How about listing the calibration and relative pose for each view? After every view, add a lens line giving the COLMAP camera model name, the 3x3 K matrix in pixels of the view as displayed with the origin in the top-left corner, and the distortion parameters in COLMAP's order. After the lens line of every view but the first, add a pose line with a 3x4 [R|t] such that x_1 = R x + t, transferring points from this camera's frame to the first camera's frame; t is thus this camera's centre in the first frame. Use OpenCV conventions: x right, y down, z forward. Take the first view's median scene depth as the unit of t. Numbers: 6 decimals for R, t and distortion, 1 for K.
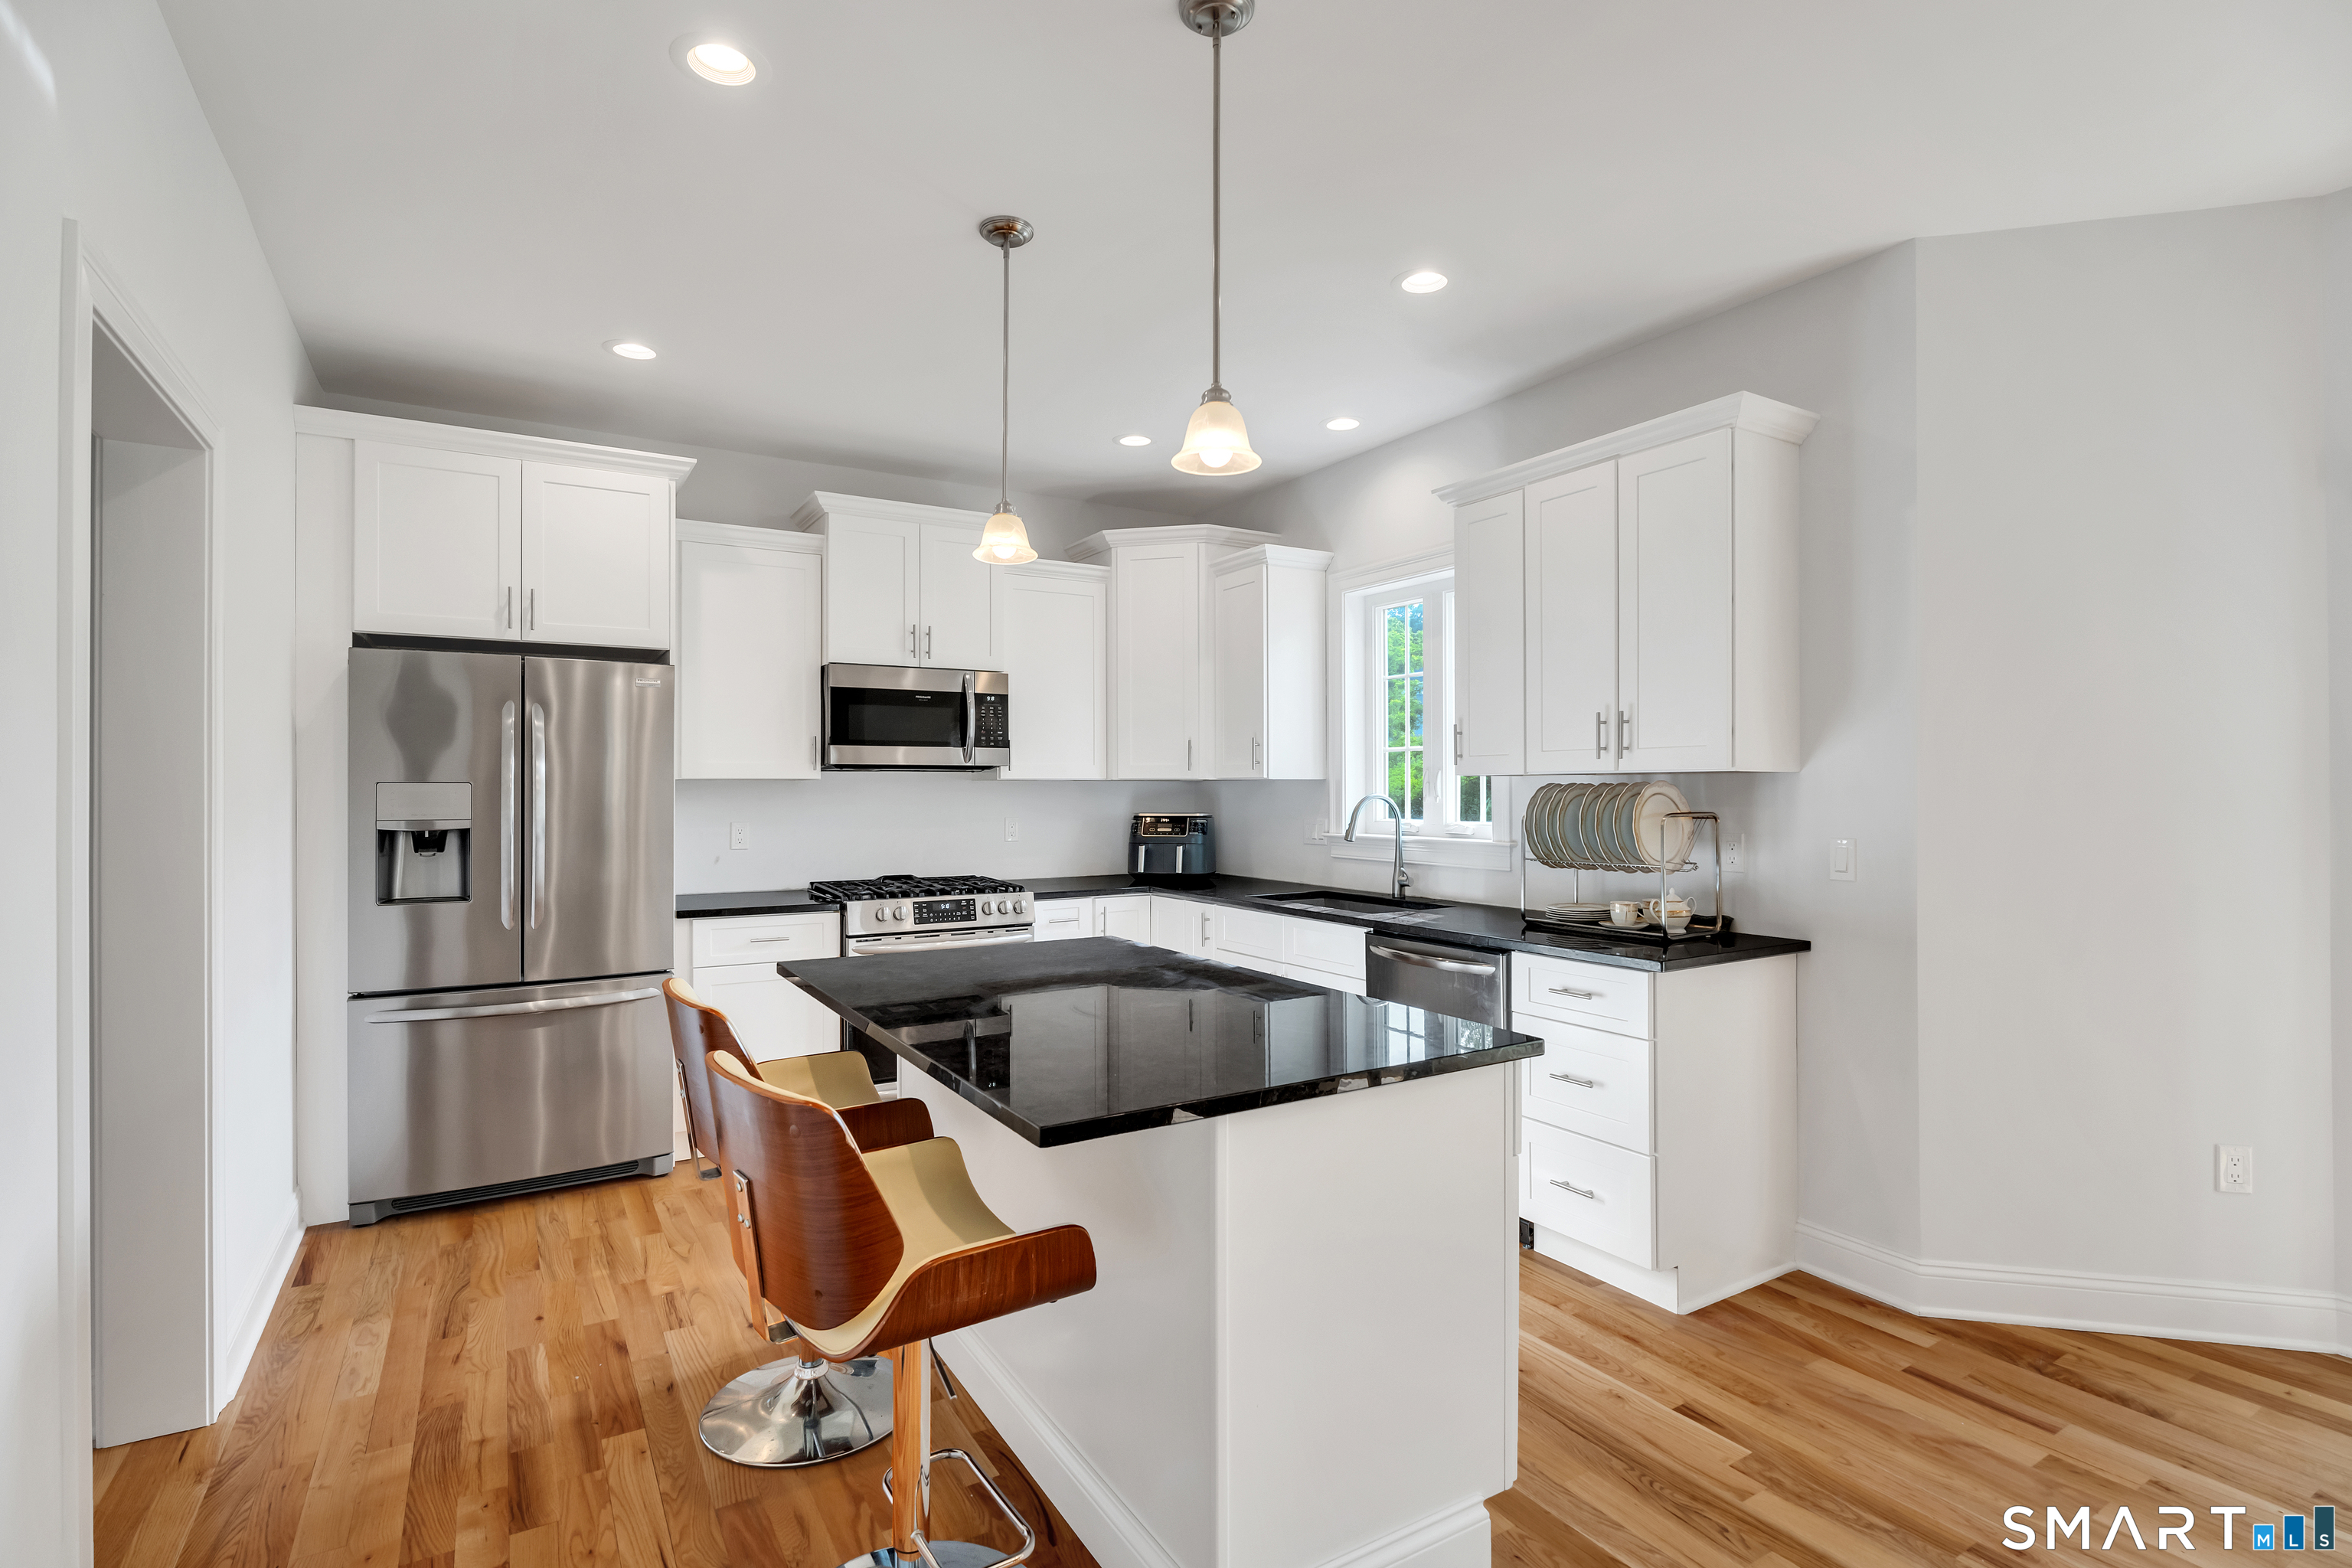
lens RADIAL K [[1113.9, 0, 1161.5], [0, 1113.9, 788.4], [0, 0, 1]] dist [-0.009333, 0.001770]
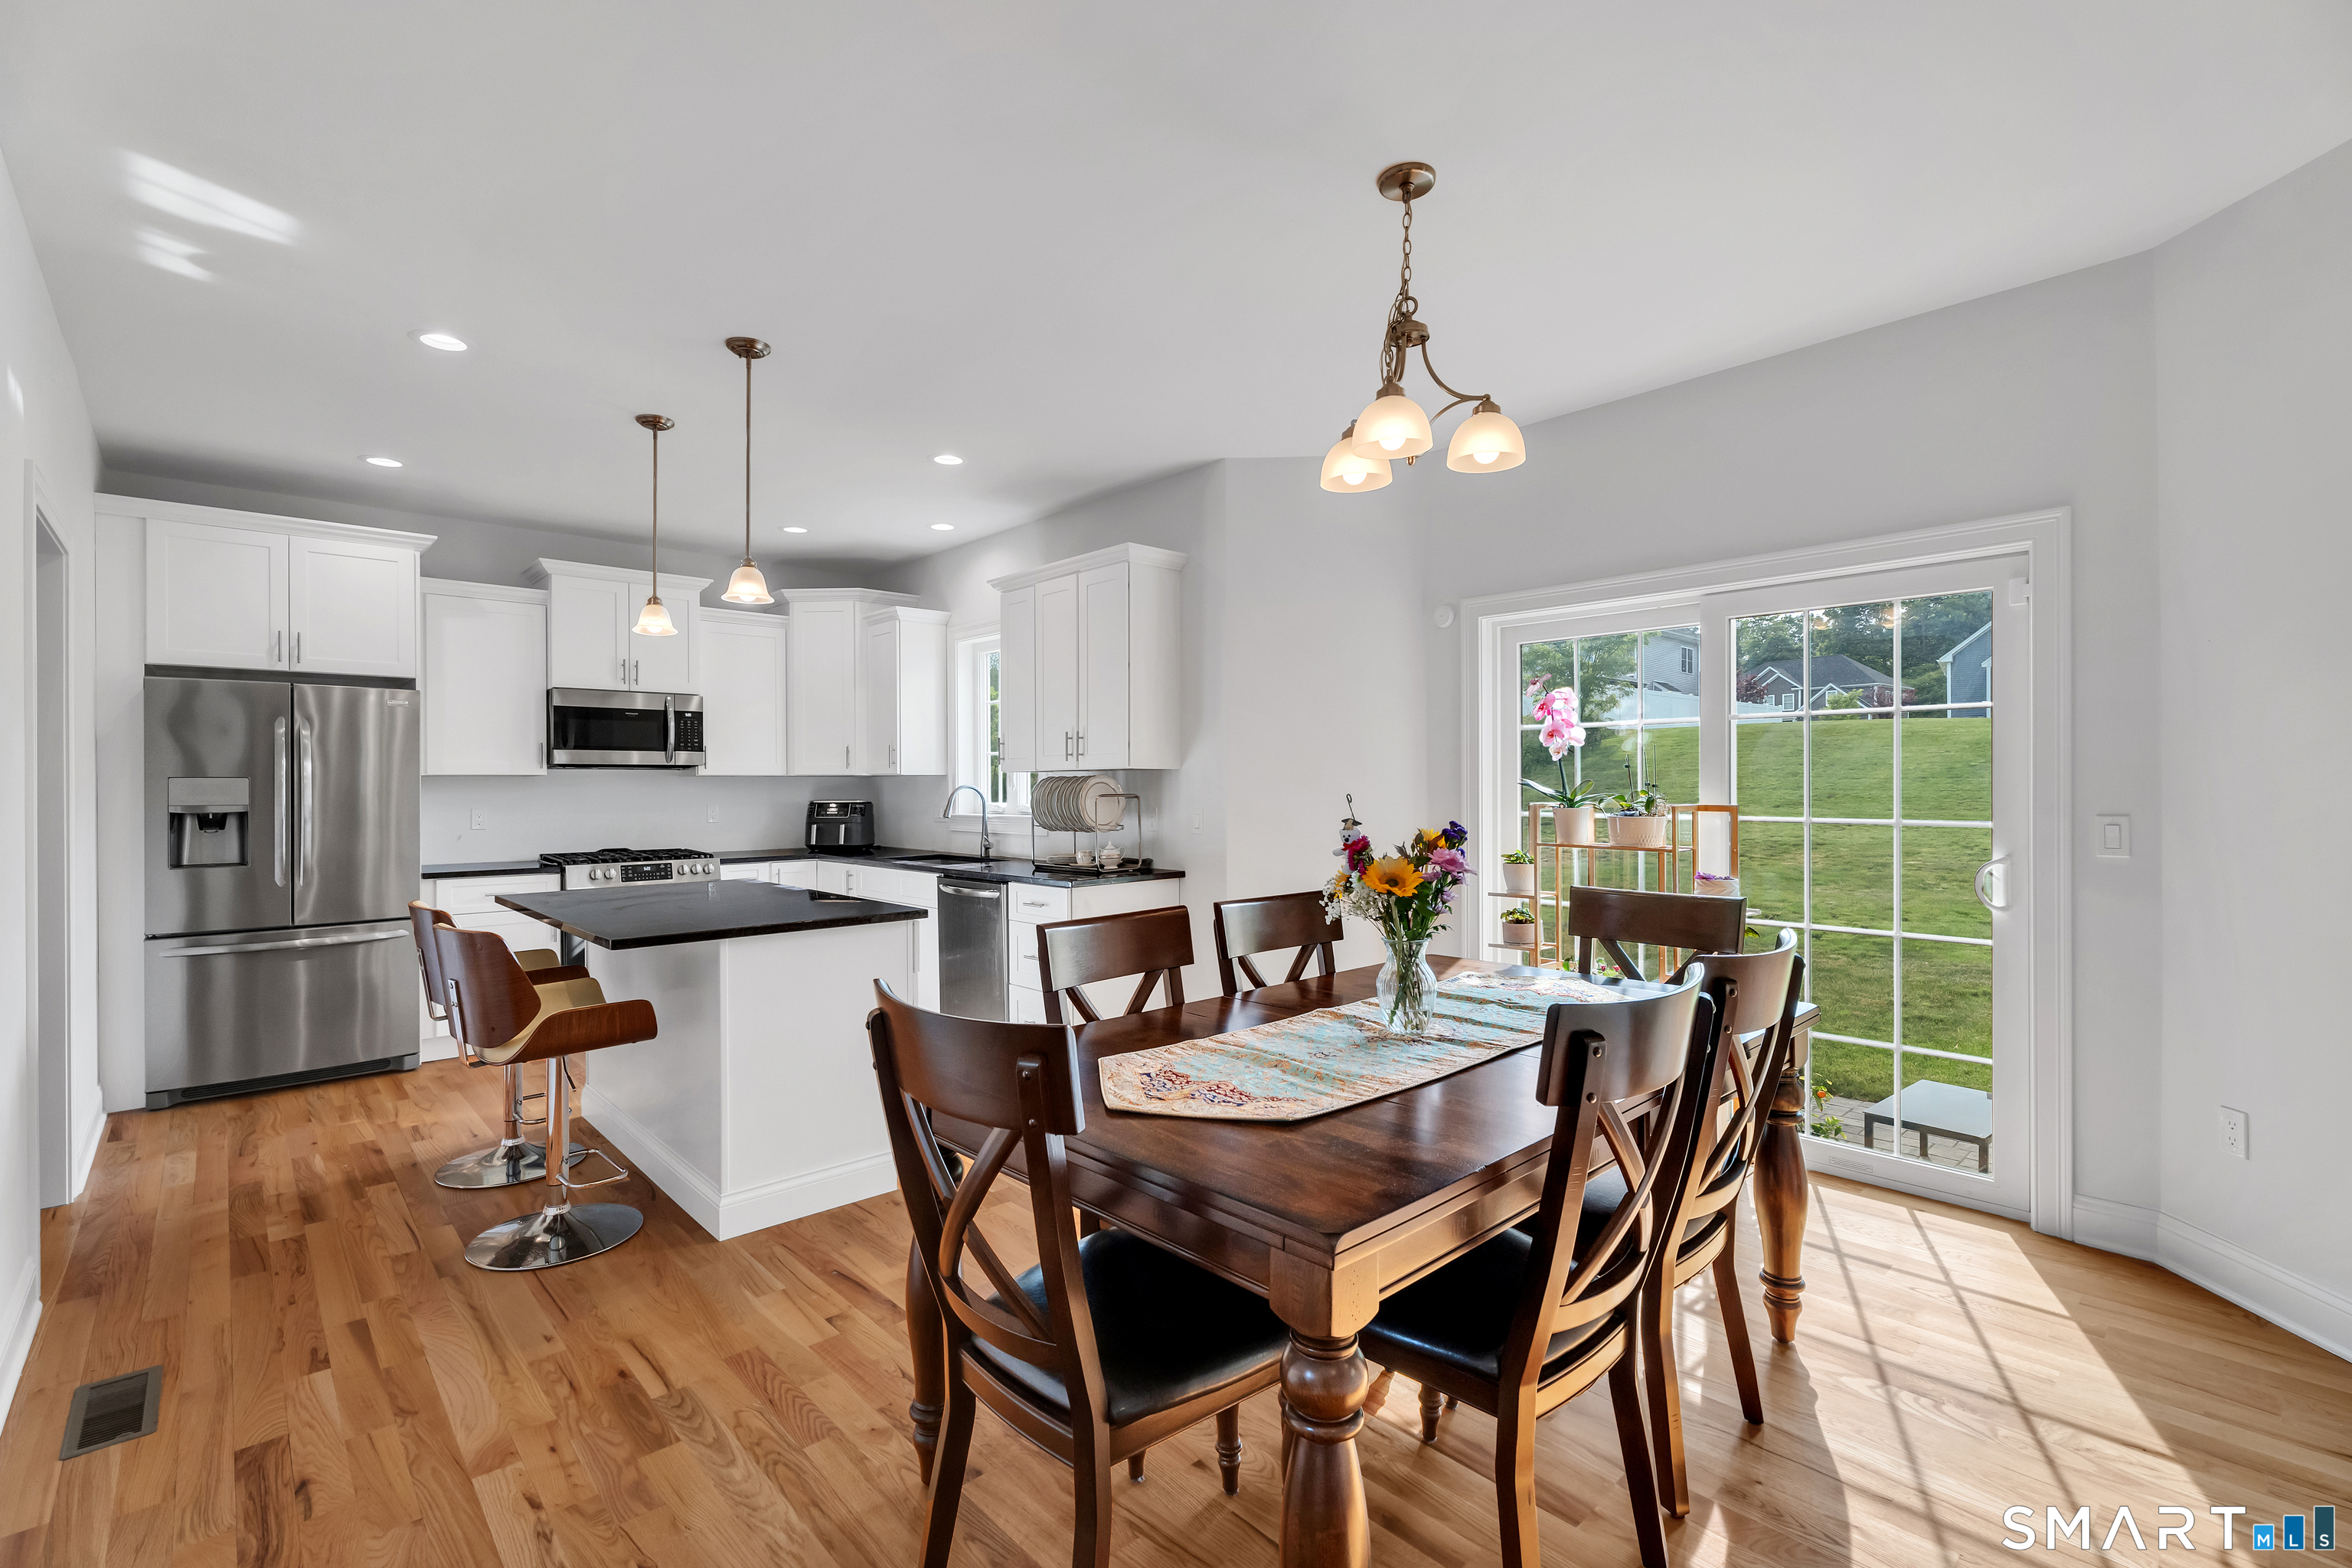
lens RADIAL K [[1041.9, 0, 1160.7], [0, 1041.9, 787.4], [0, 0, 1]] dist [0.005182, -0.001456]
pose [[0.980724, -0.003990, 0.195358, 0.212220], [0.003690, 0.999991, 0.001903, 0.008409], [-0.195363, -0.001146, 0.980730, -0.453929]]
